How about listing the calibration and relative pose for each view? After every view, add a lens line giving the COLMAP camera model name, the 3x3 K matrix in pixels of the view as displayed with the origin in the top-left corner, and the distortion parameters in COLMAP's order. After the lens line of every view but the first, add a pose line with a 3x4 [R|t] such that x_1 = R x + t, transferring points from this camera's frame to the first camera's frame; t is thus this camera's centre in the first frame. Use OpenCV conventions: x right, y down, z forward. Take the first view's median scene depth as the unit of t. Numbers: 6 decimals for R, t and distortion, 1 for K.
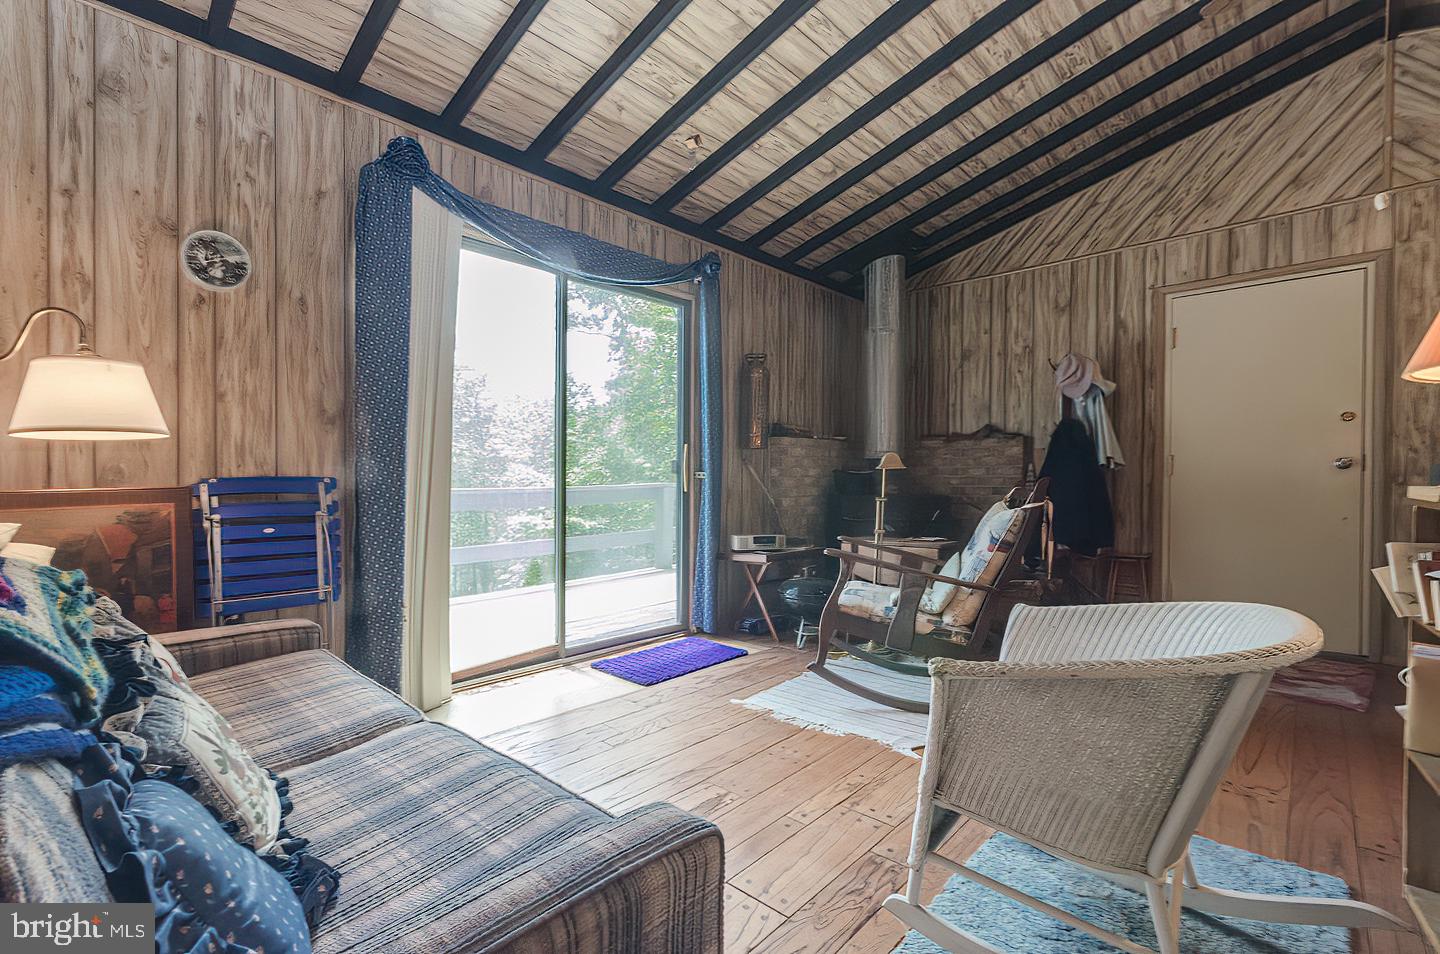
lens RADIAL K [[619.9, 0, 734.8], [0, 619.9, 486.8], [0, 0, 1]] dist [0.002556, 0.000503]
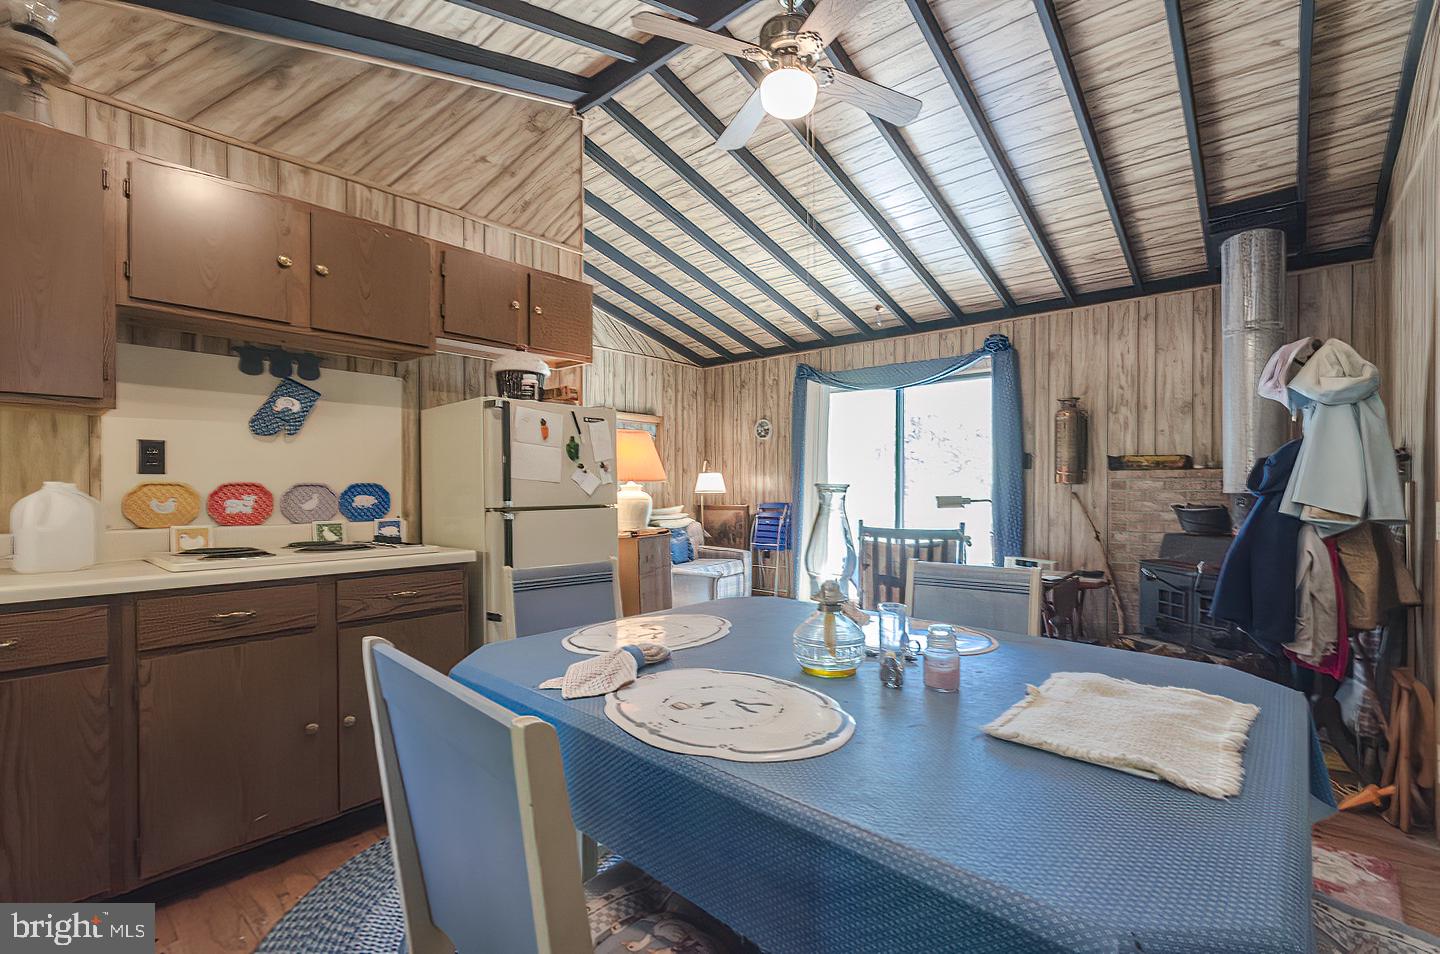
lens RADIAL K [[619.9, 0, 734.8], [0, 619.9, 486.8], [0, 0, 1]] dist [0.002556, 0.000503]
pose [[0.031186, 0.006464, -0.999493, 1.902232], [-0.017898, 0.999822, 0.005908, -0.095268], [0.999353, 0.017705, 0.031296, 0.698961]]
